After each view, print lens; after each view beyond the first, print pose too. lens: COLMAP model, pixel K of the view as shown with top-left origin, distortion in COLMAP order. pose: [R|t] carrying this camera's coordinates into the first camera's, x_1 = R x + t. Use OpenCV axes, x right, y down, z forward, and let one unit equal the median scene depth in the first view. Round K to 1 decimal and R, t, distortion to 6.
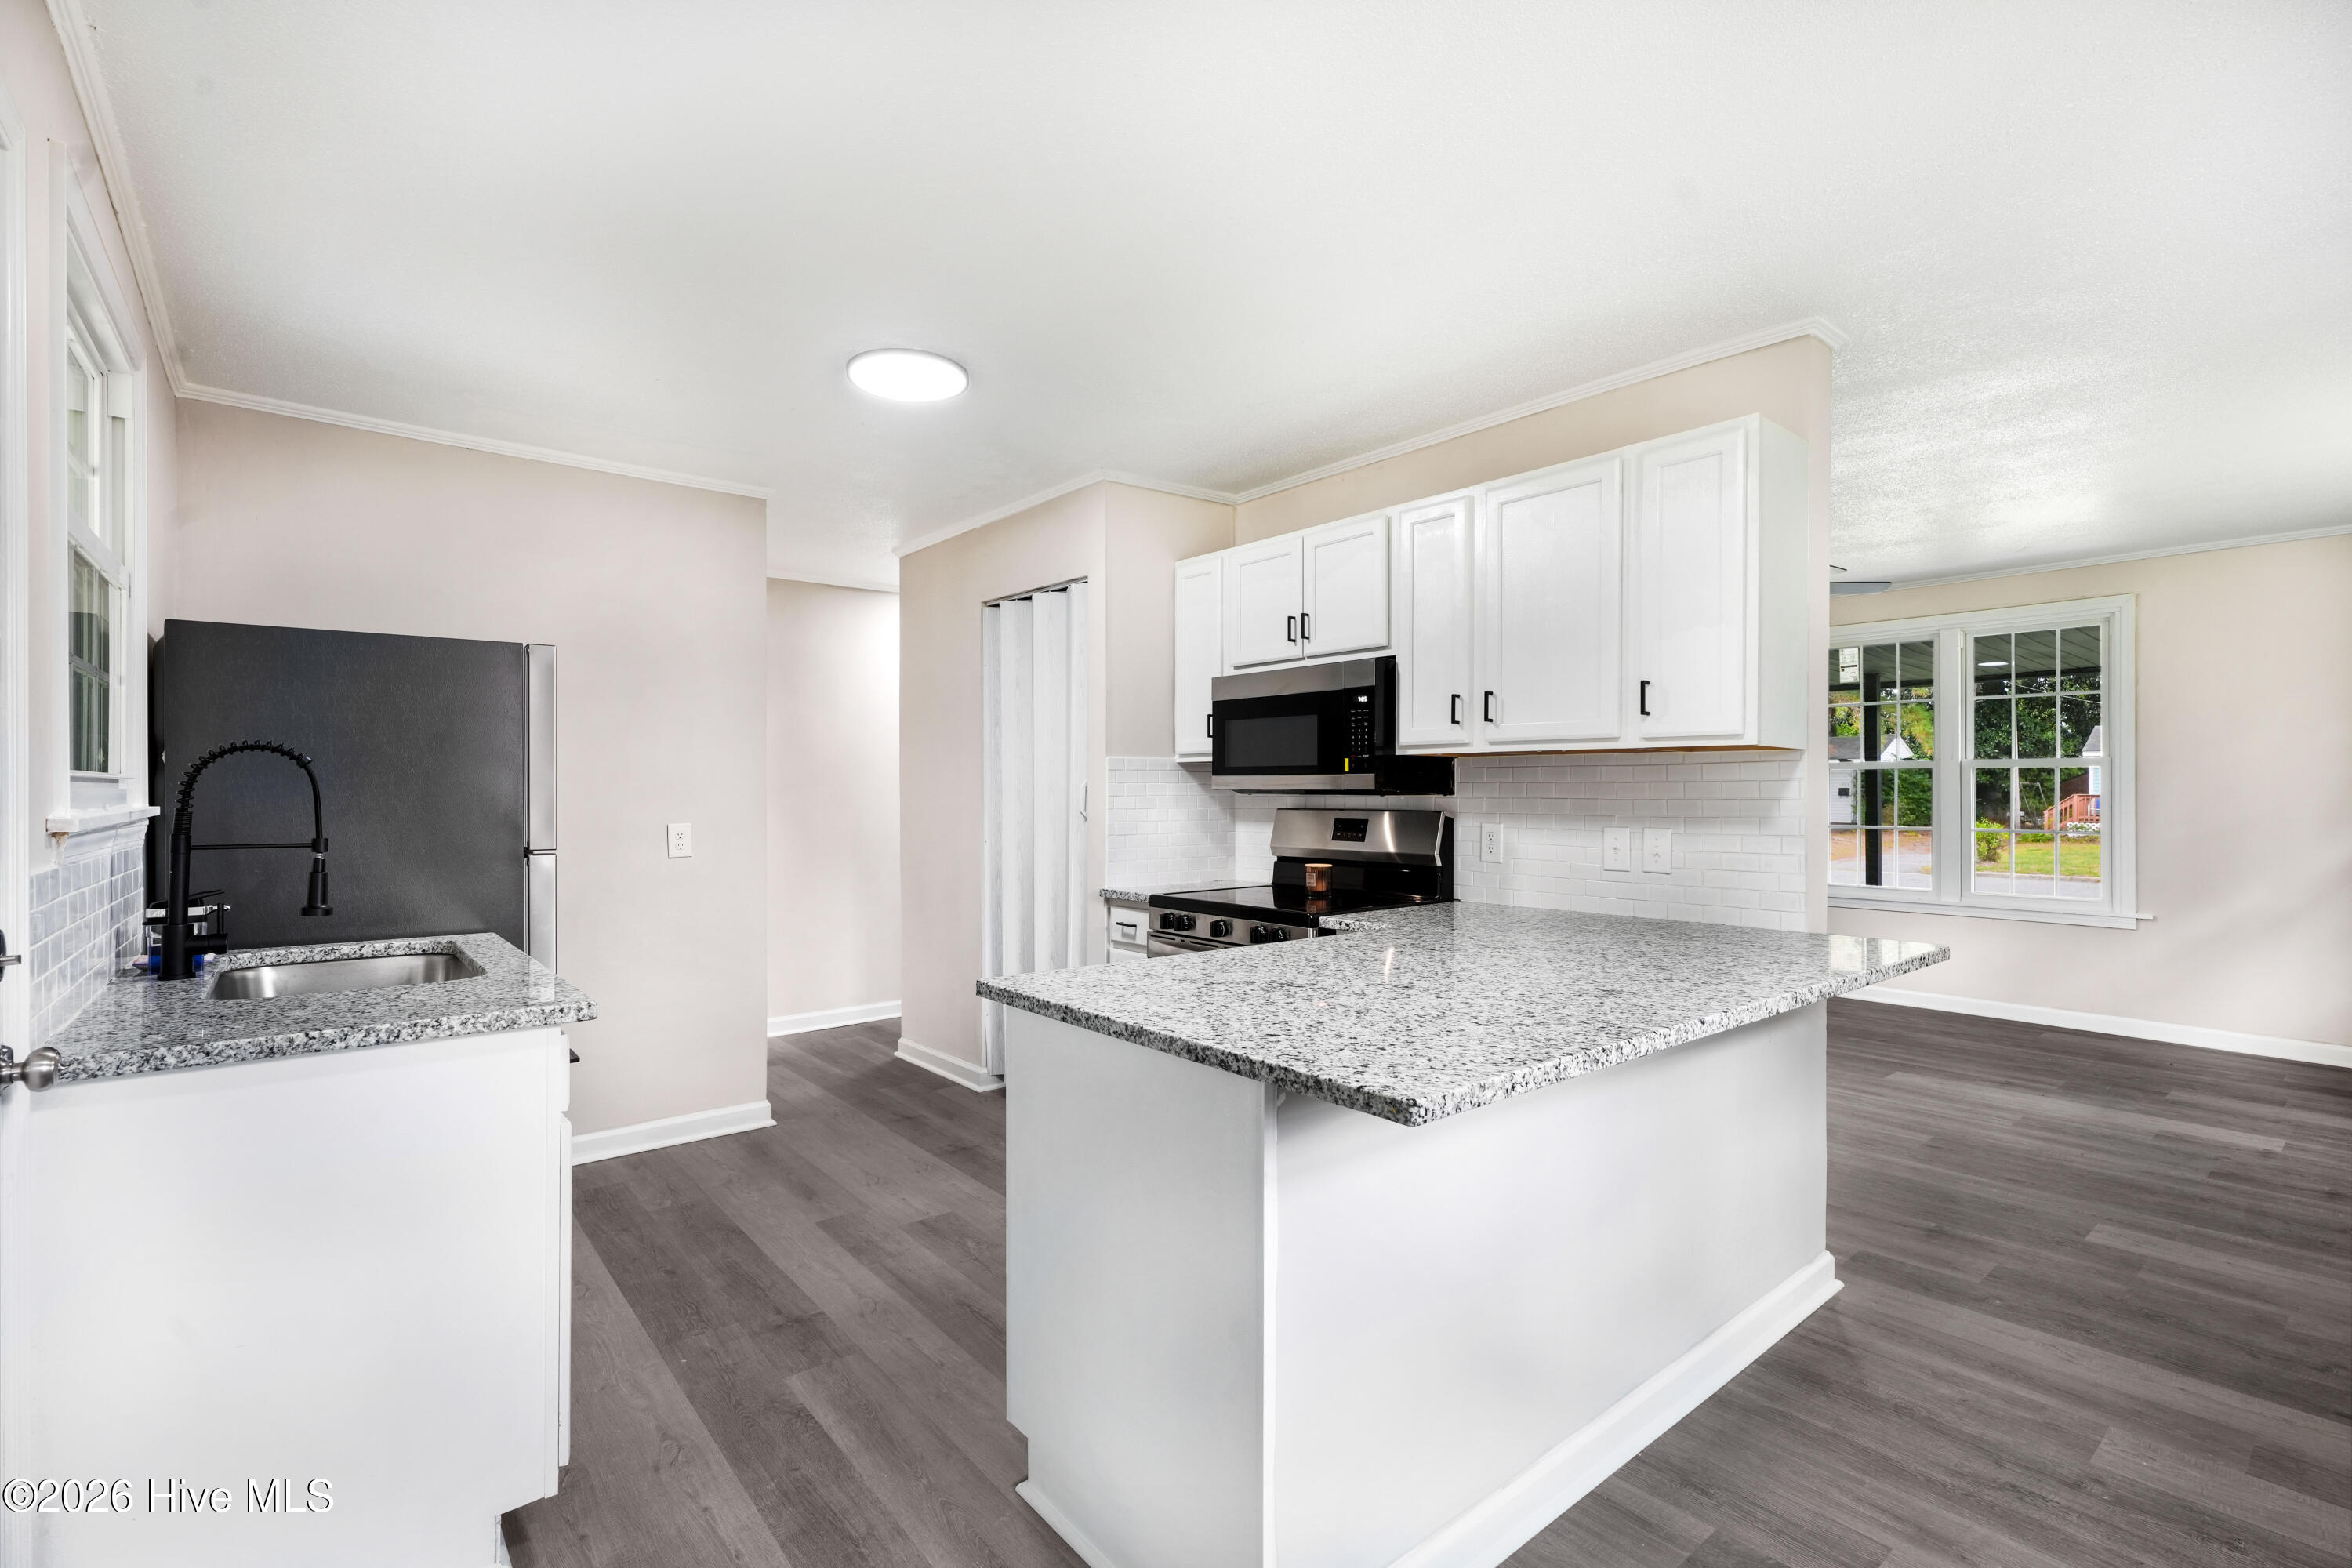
lens RADIAL K [[1049.5, 0, 1184.2], [0, 1049.5, 794.1], [0, 0, 1]] dist [-0.003009, -0.000212]
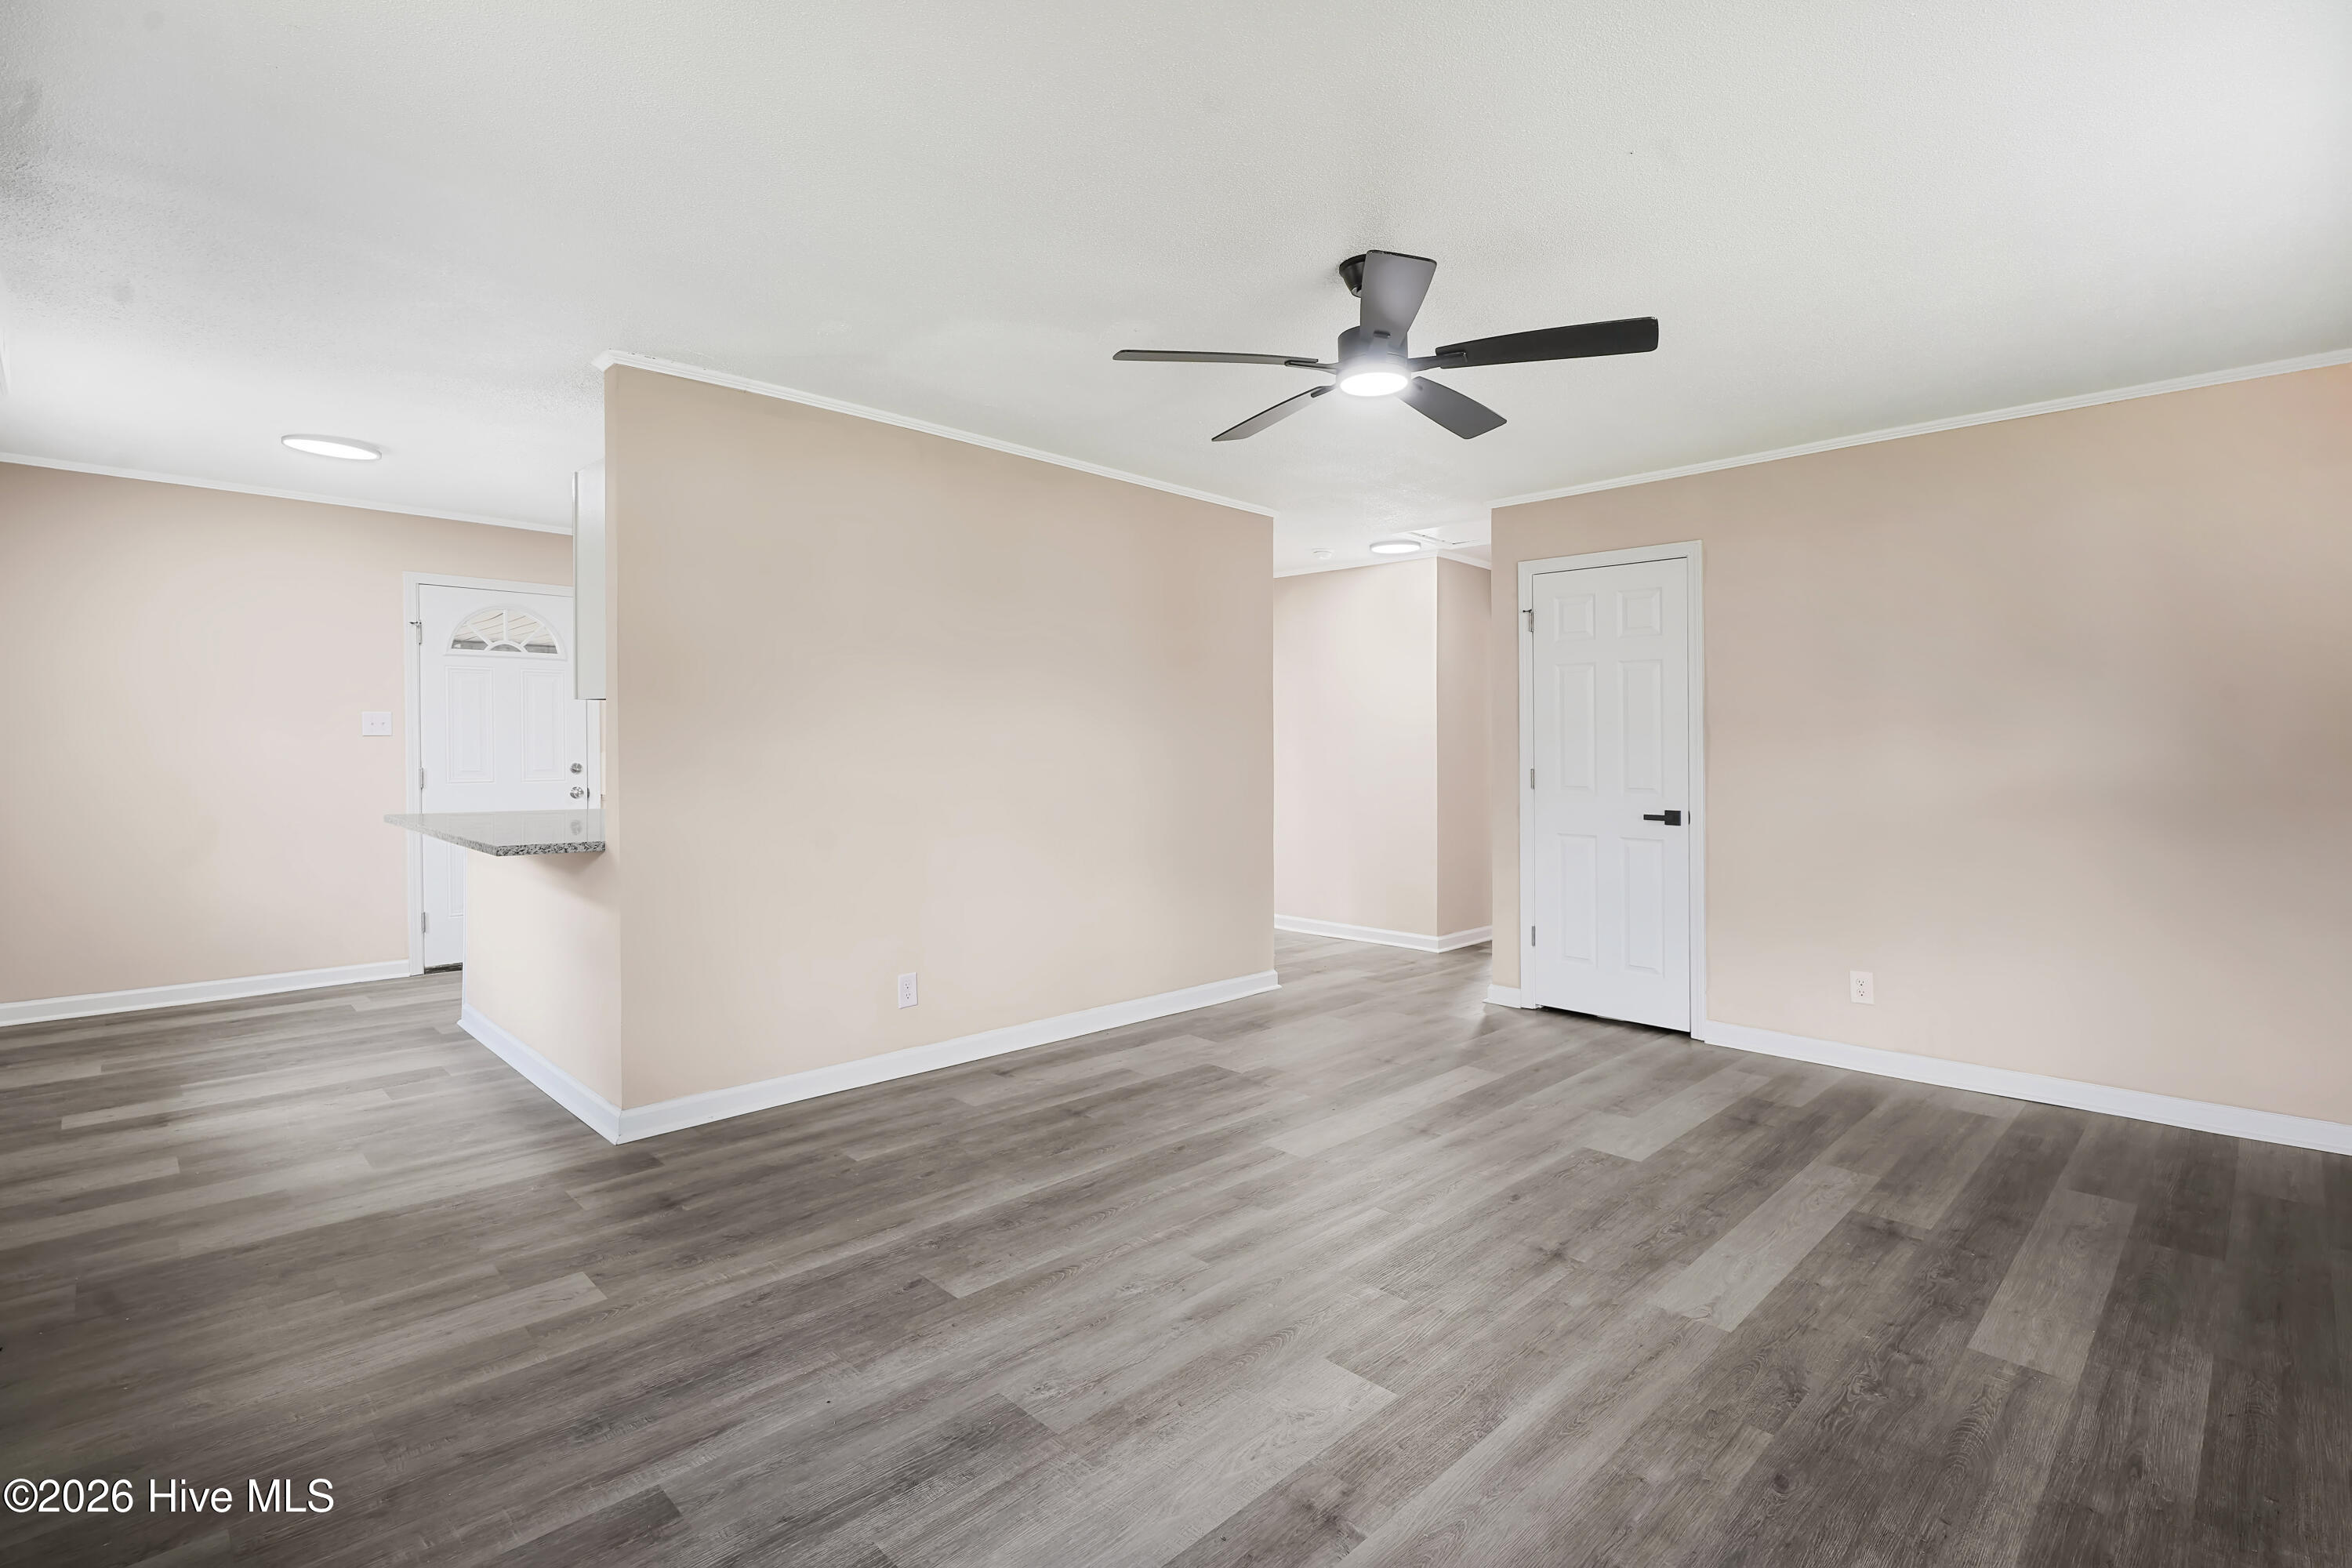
lens RADIAL K [[1101.3, 0, 1177.5], [0, 1101.3, 753.0], [0, 0, 1]] dist [0.000435, 0.000116]
pose [[0.095491, 0.001171, -0.995430, 1.713854], [-0.019105, 0.999817, -0.000656, 0.013462], [0.995247, 0.019081, 0.095496, 1.337459]]
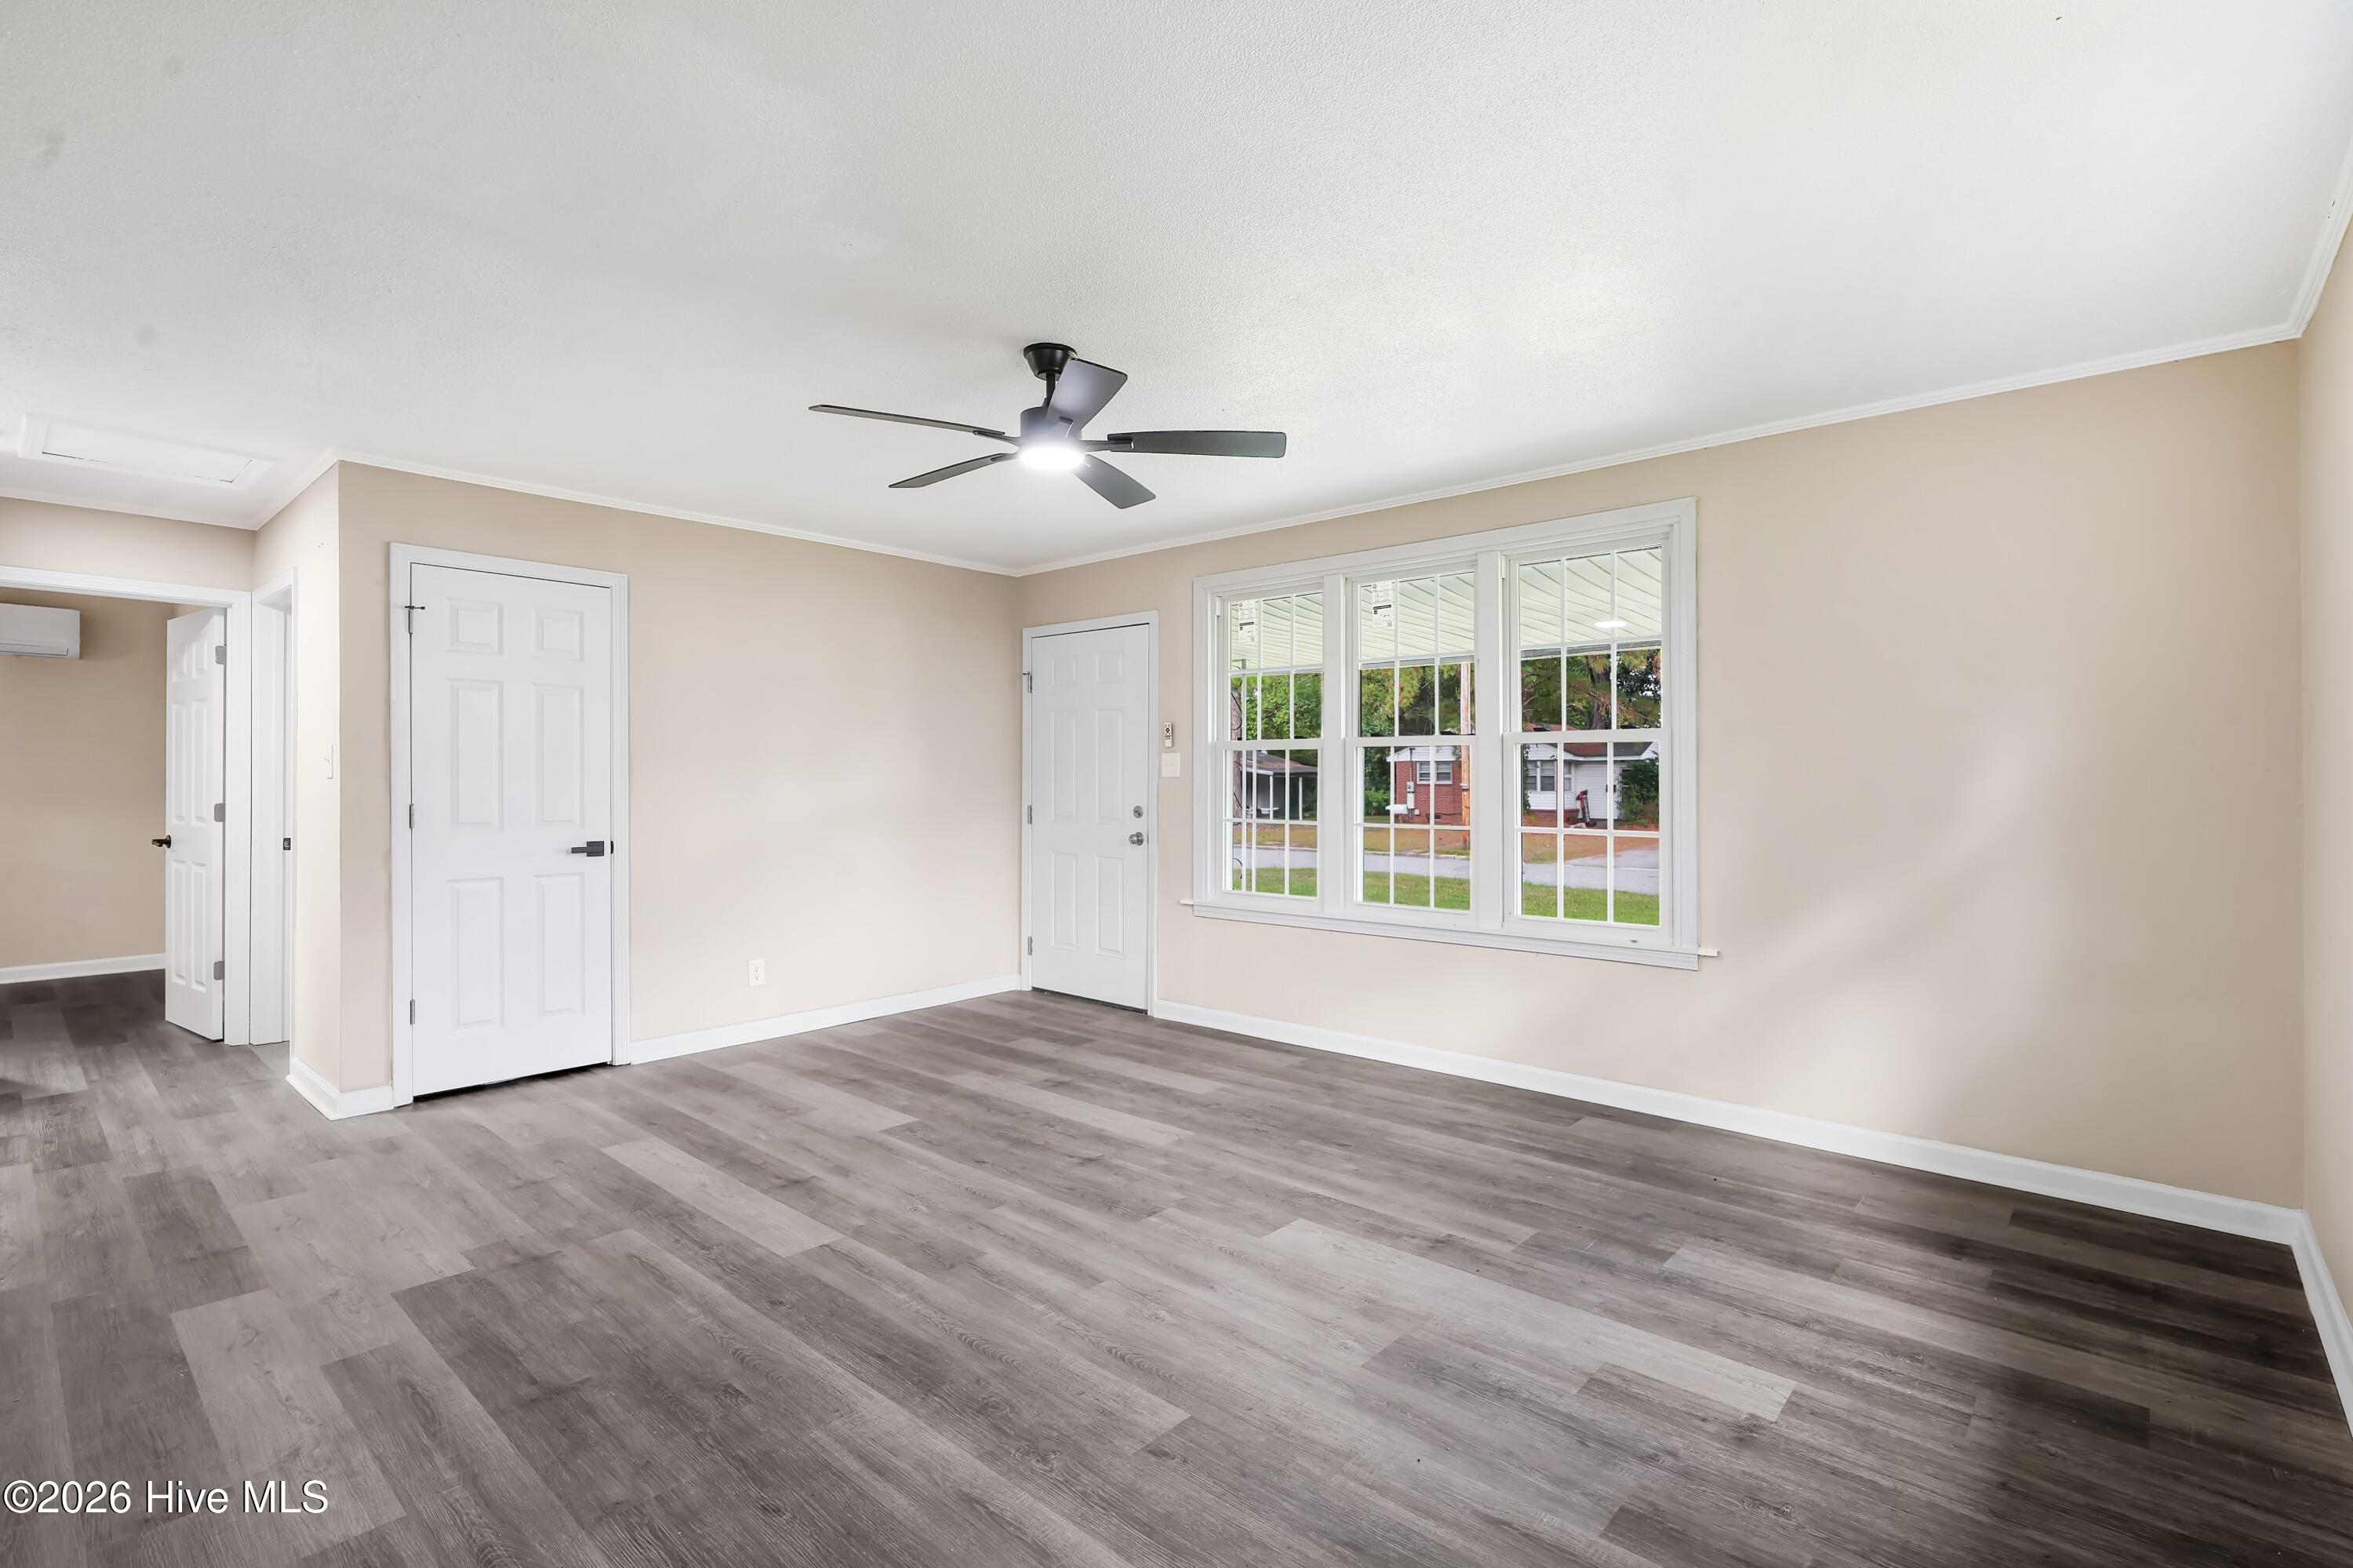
lens RADIAL K [[1084.0, 0, 1148.6], [0, 1084.0, 776.3], [0, 0, 1]] dist [0.003146, 0.000263]
pose [[0.990133, 0.000102, 0.140128, 0.780683], [0.002788, 0.999787, -0.020430, 0.022763], [-0.140100, 0.020619, 0.989923, 0.580595]]
